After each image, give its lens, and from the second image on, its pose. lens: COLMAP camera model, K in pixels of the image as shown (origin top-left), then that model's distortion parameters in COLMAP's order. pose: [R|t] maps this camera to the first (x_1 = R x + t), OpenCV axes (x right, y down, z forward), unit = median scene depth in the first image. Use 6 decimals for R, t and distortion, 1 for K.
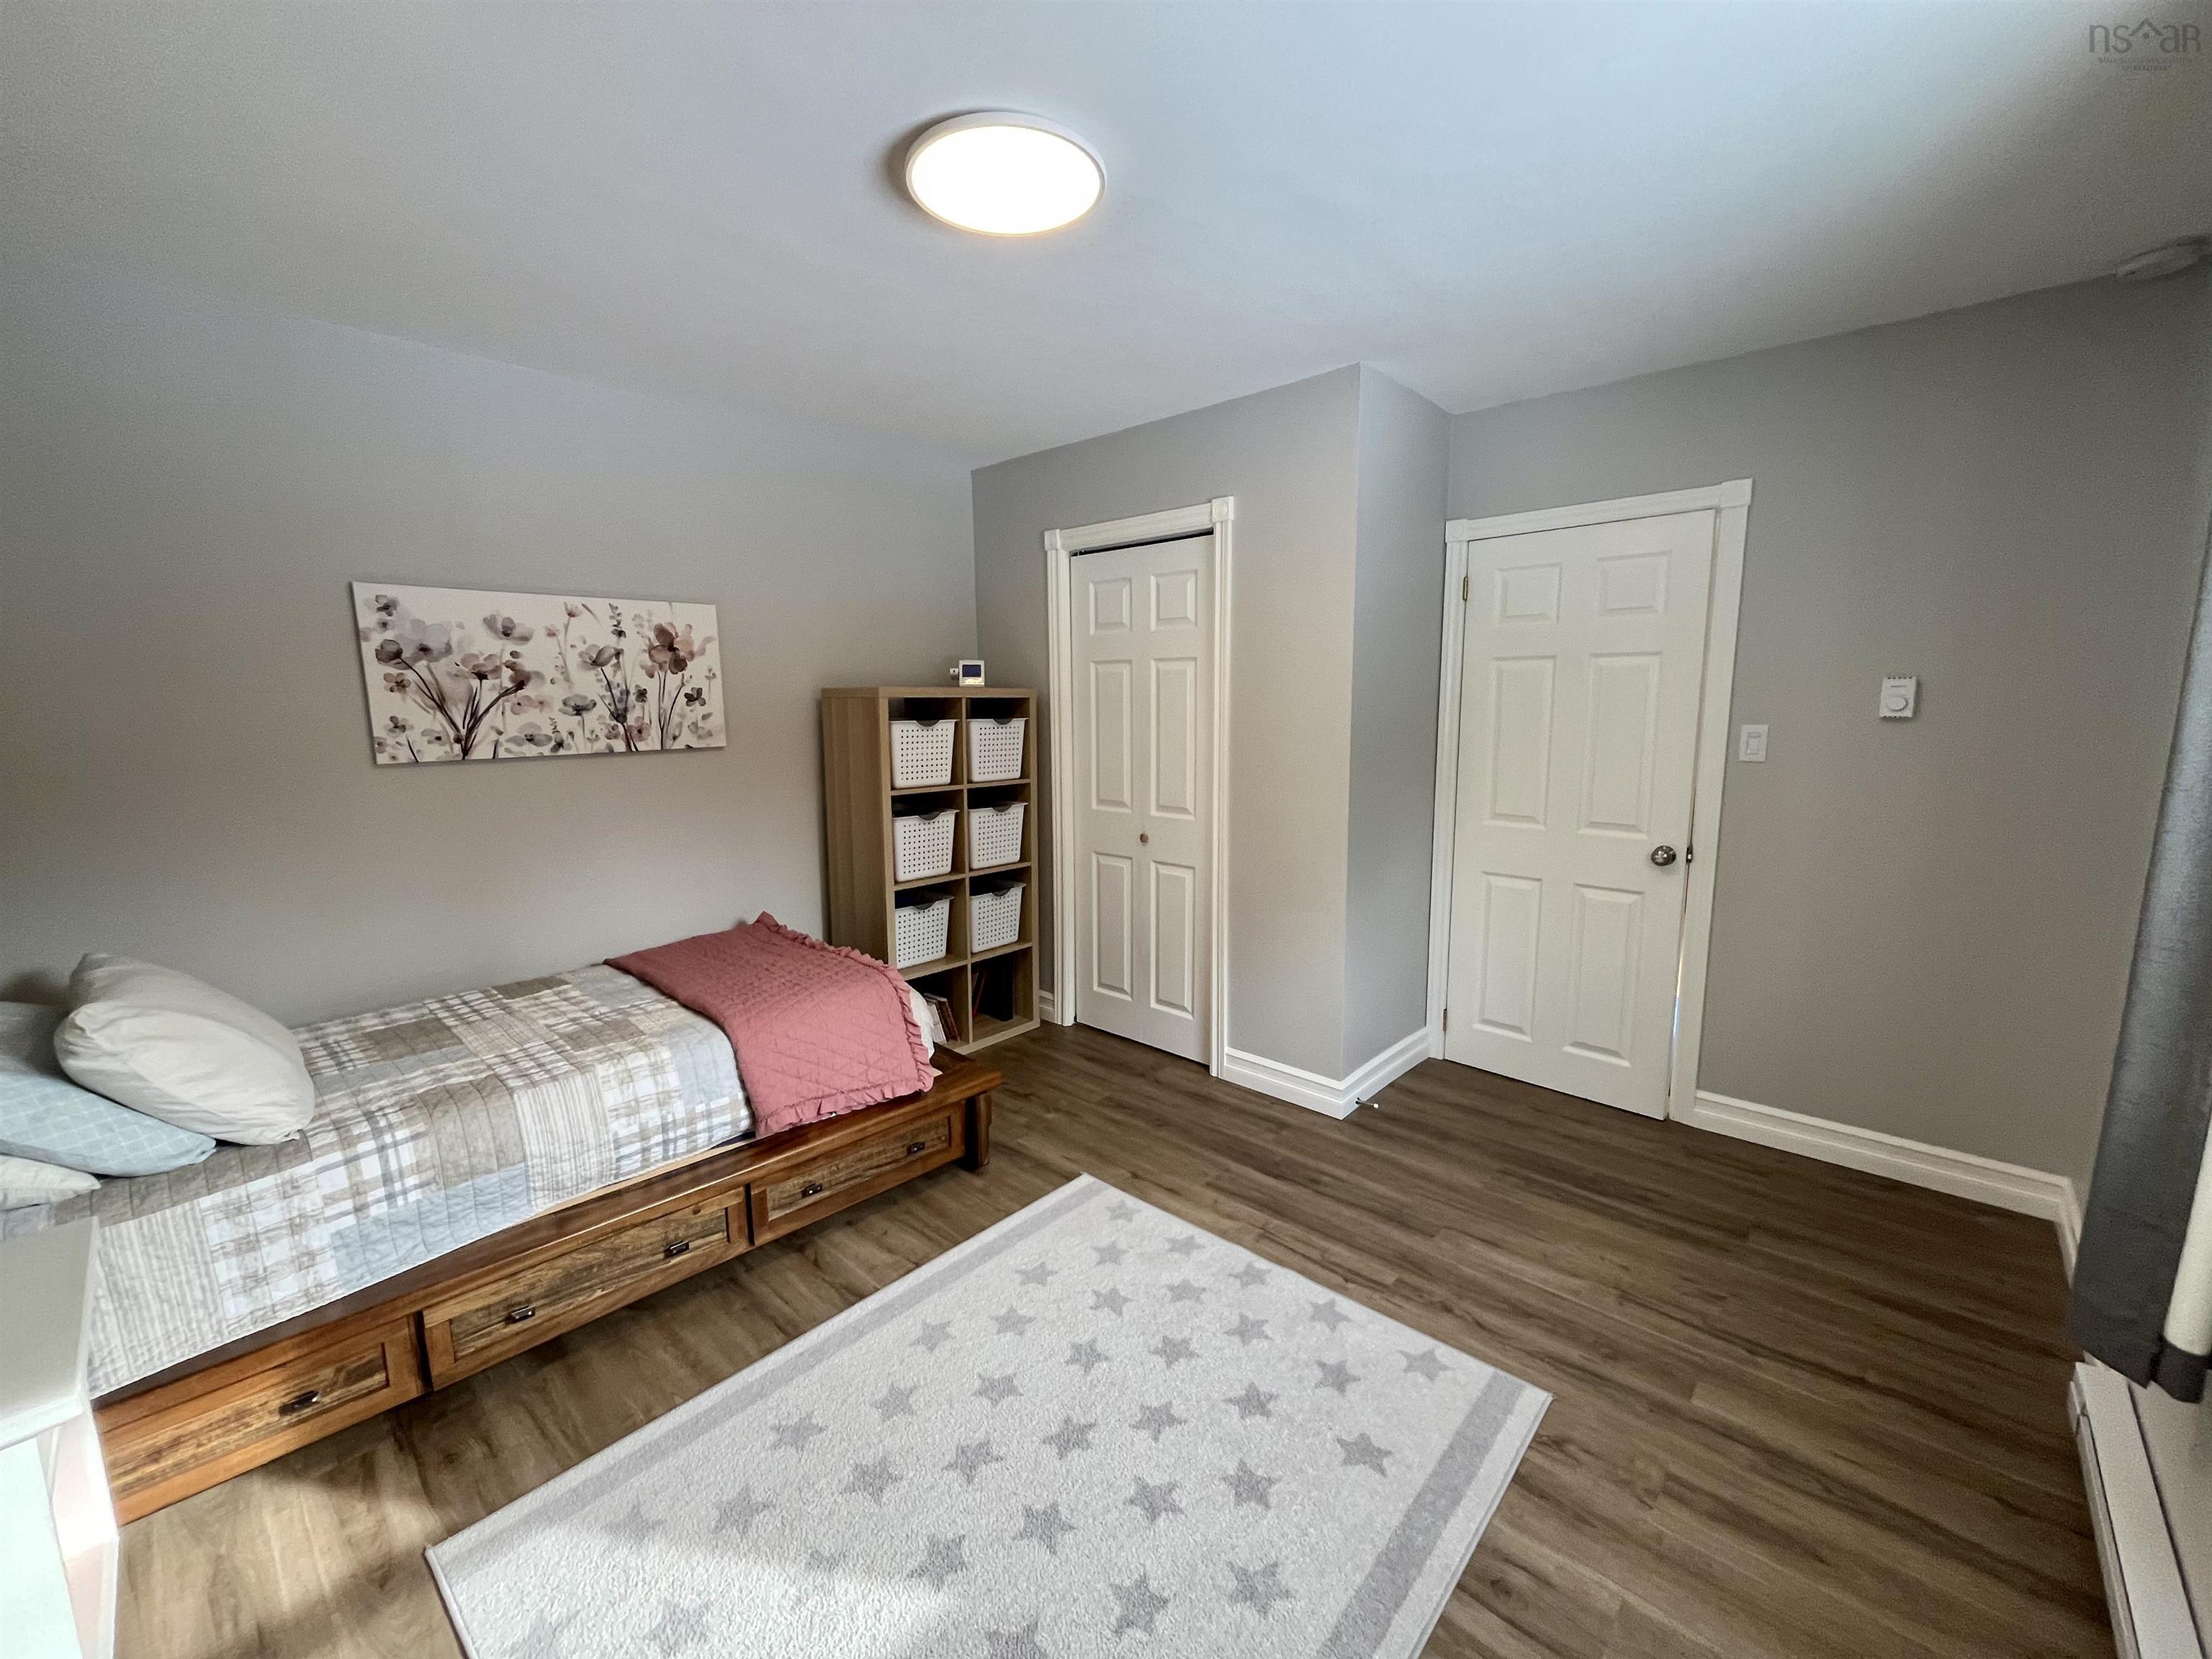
lens RADIAL K [[891.1, 0, 1104.9], [0, 891.1, 834.0], [0, 0, 1]] dist [-0.002845, -0.001928]
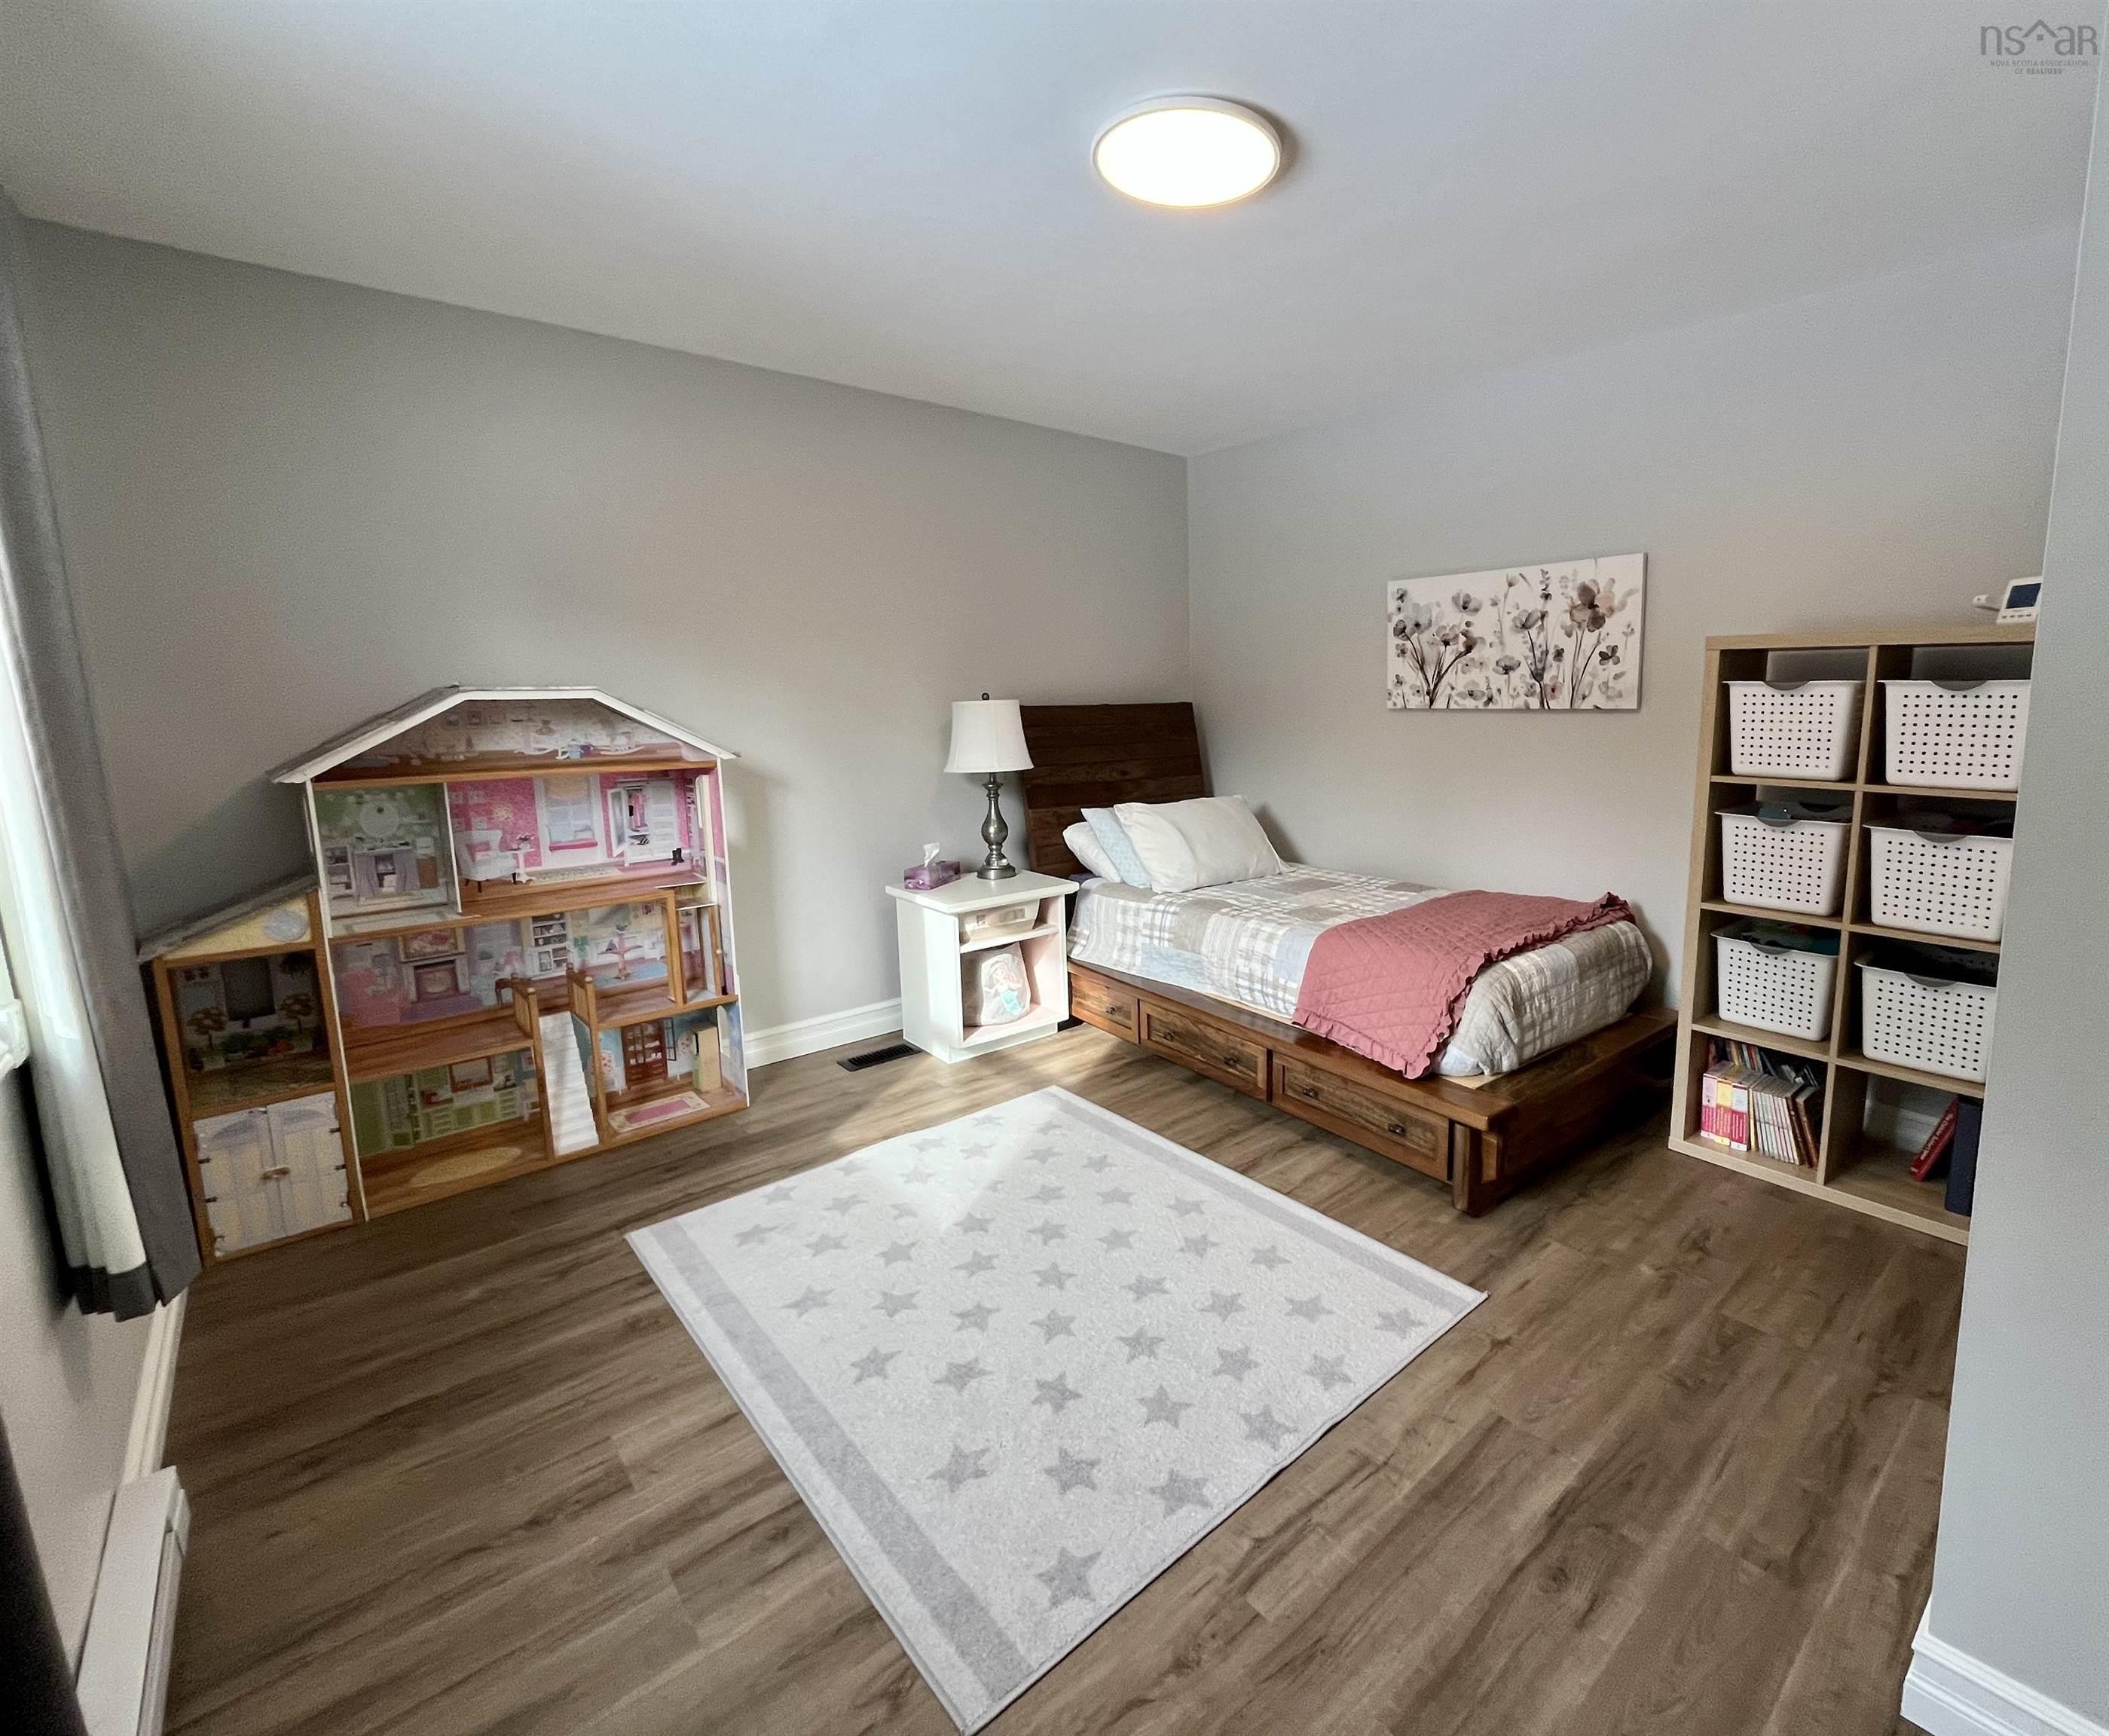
lens RADIAL K [[956.2, 0, 1185.5], [0, 956.2, 841.3], [0, 0, 1]] dist [-0.012381, -0.000851]
pose [[-0.076535, 0.166285, -0.983103, 0.730894], [-0.138559, 0.974654, 0.175643, -0.091571], [0.987392, 0.149660, -0.051555, 0.762191]]
